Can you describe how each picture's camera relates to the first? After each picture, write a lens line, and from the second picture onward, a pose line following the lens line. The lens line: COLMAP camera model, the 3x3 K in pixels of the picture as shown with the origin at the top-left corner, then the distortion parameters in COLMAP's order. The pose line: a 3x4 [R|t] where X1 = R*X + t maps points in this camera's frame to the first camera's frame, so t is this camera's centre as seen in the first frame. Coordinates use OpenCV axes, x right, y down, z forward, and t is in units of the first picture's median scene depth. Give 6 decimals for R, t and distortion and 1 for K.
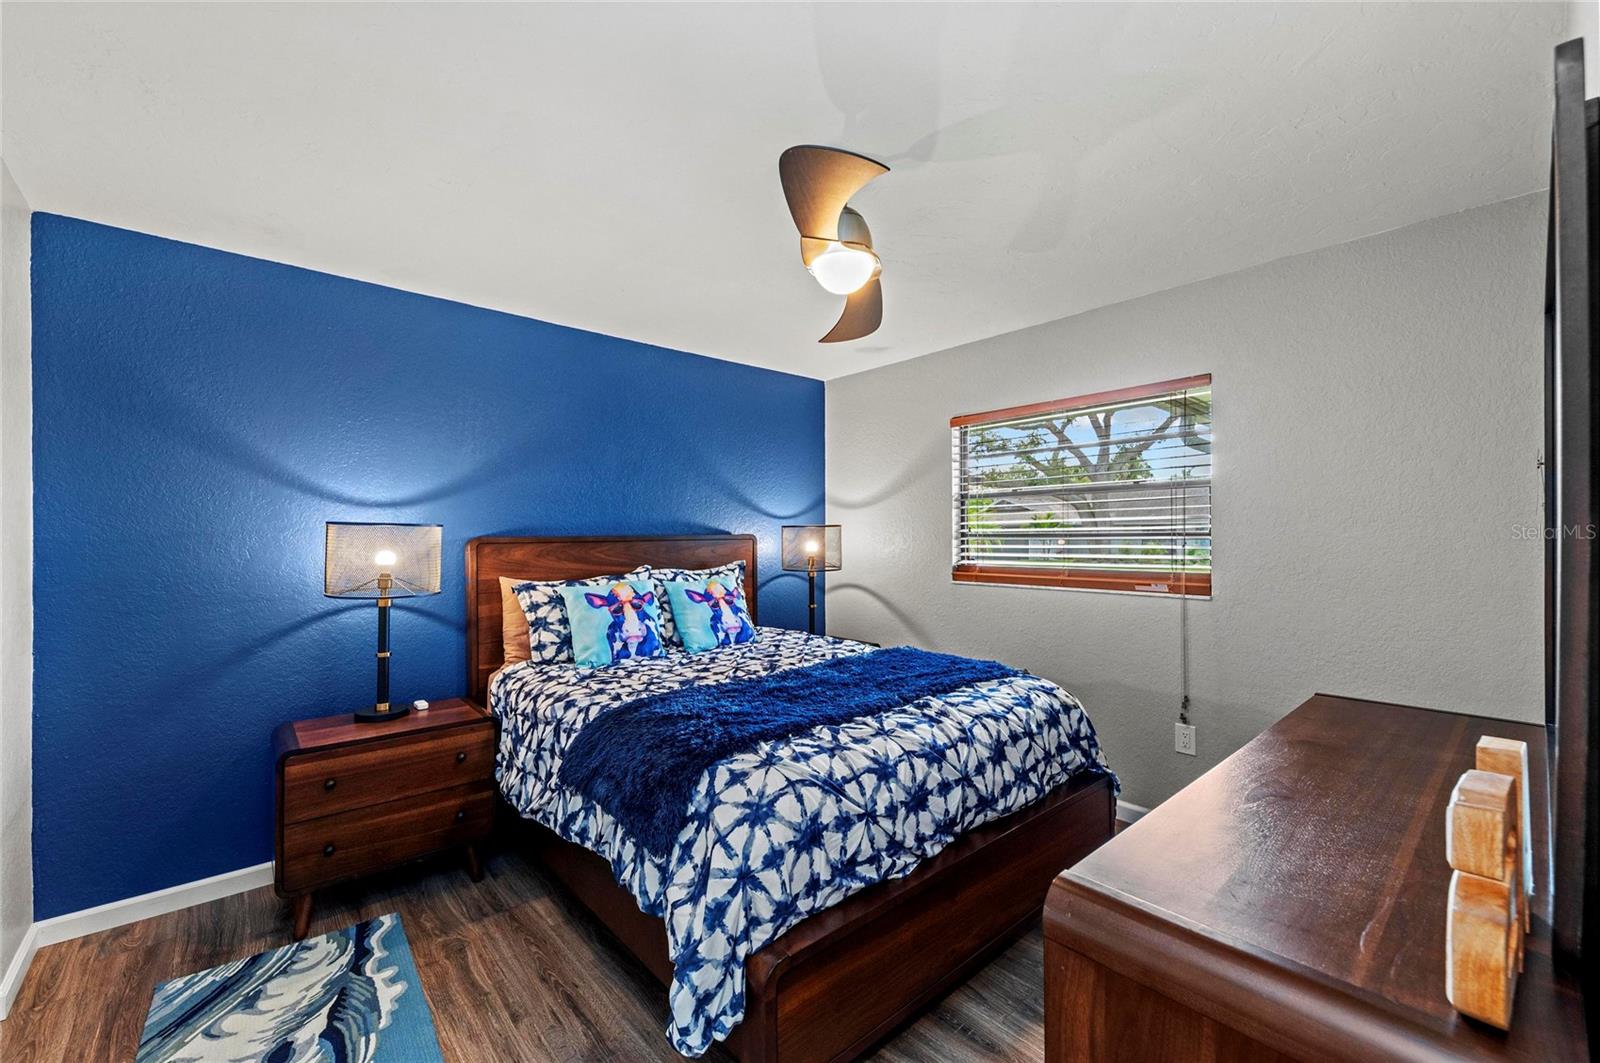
lens RADIAL K [[639.7, 0, 808.6], [0, 639.7, 538.2], [0, 0, 1]] dist [0.016539, -0.007412]
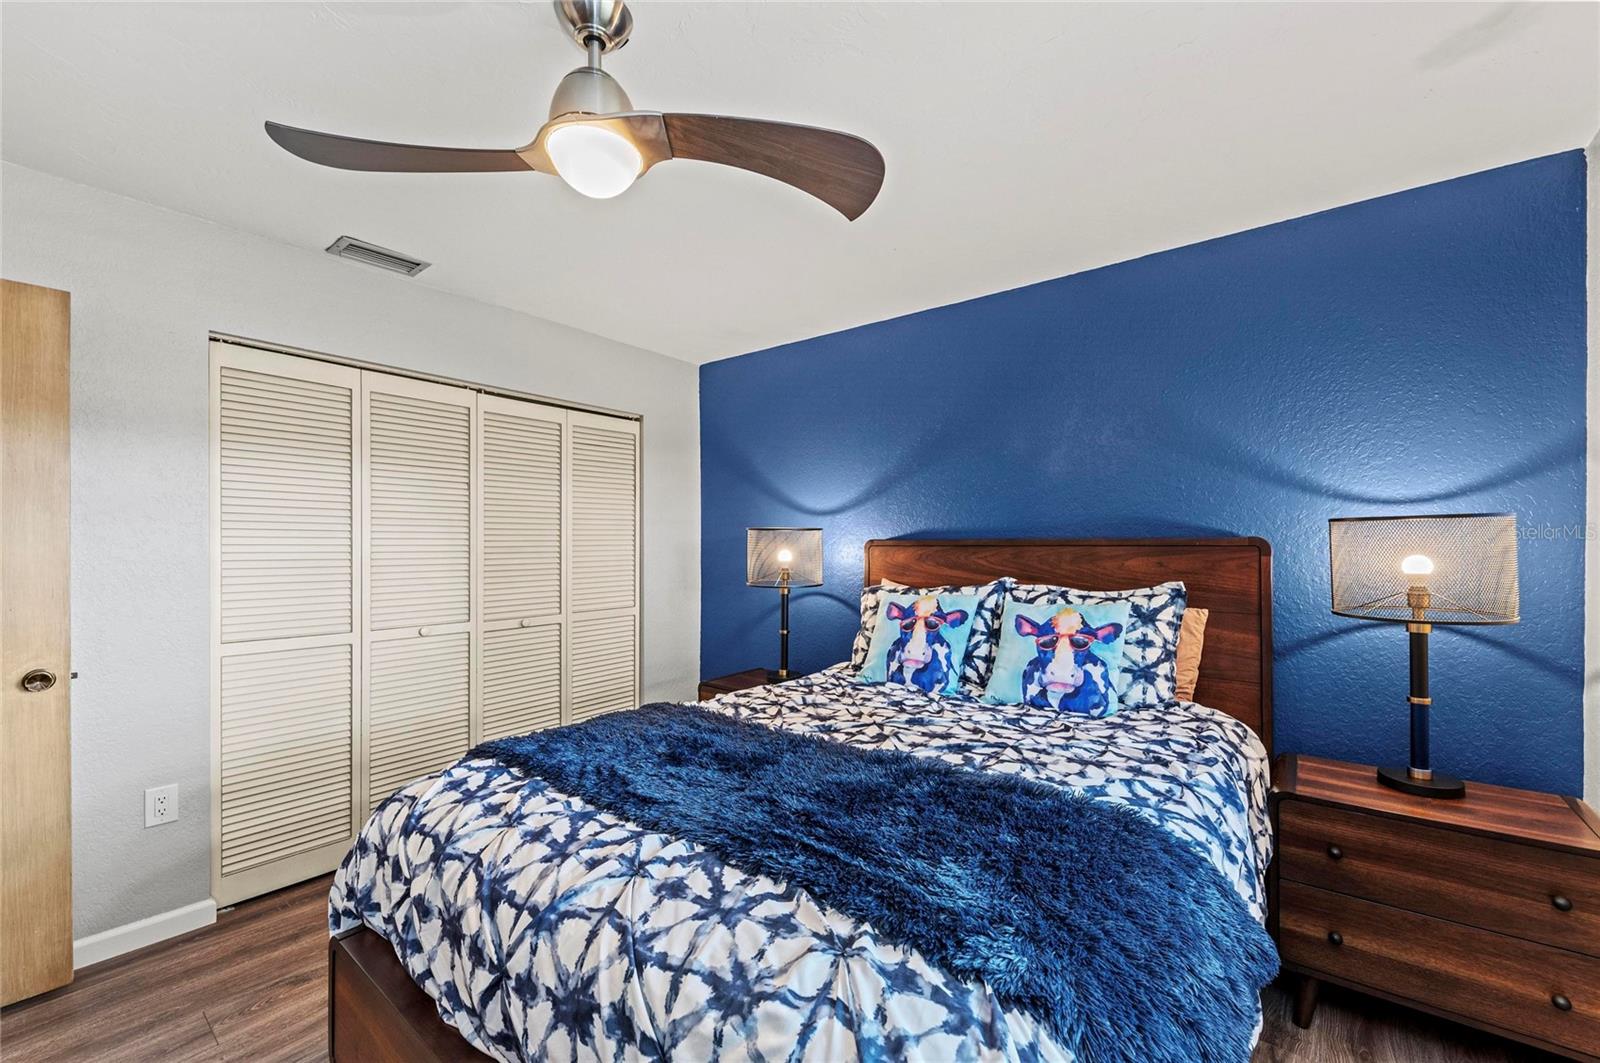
lens RADIAL K [[639.7, 0, 808.6], [0, 639.7, 538.2], [0, 0, 1]] dist [0.016539, -0.007412]
pose [[0.180369, -0.005629, -0.983583, 0.503415], [-0.011890, 0.999898, -0.007903, 0.005206], [0.983527, 0.013120, 0.180284, 0.705213]]
